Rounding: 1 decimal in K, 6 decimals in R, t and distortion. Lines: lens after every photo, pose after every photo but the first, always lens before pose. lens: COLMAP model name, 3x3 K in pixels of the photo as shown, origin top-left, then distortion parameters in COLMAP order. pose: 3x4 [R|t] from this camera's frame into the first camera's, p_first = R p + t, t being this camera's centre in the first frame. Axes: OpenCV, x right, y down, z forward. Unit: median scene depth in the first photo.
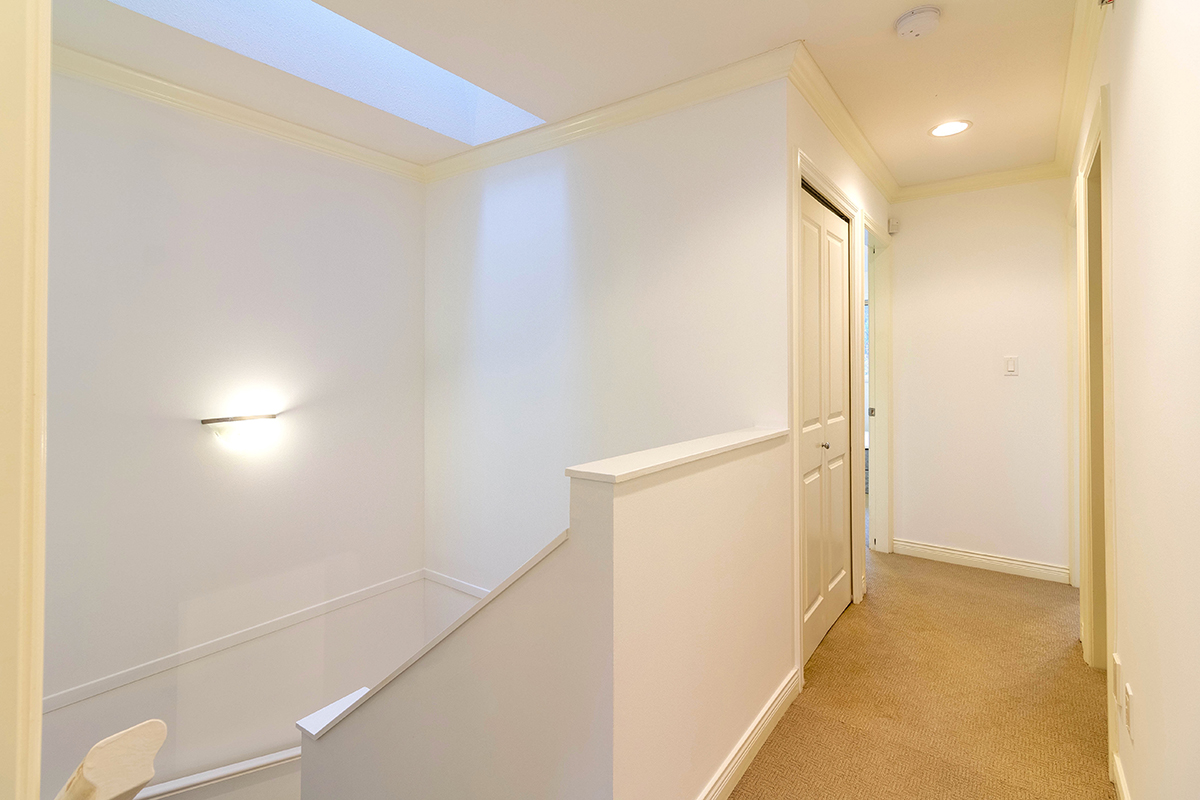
lens RADIAL K [[565.6, 0, 601.1], [0, 565.6, 358.7], [0, 0, 1]] dist [-0.000221, -0.000043]
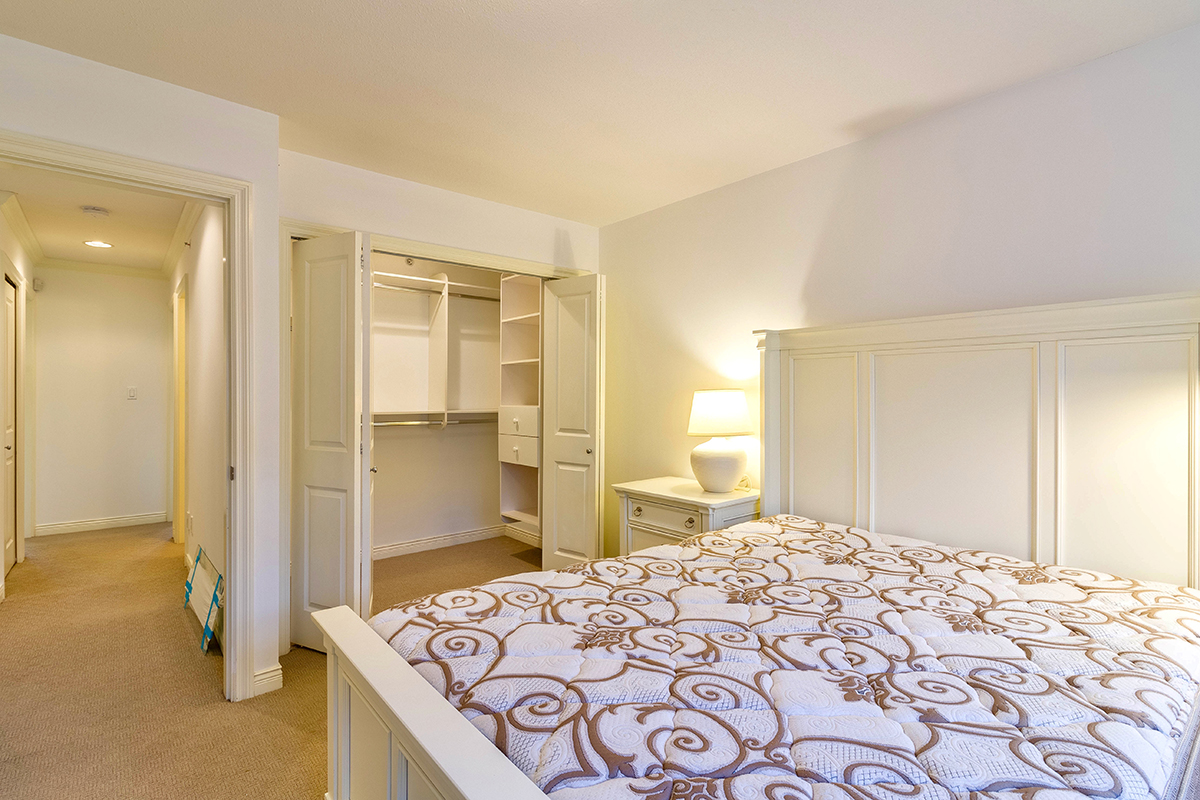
lens RADIAL K [[567.9, 0, 605.6], [0, 567.9, 385.5], [0, 0, 1]] dist [-0.000304, -0.000005]
pose [[0.215185, 0.006157, 0.976554, -0.612899], [-0.010837, 0.999934, -0.003917, -0.019154], [-0.976513, -0.009740, 0.215237, -0.717946]]
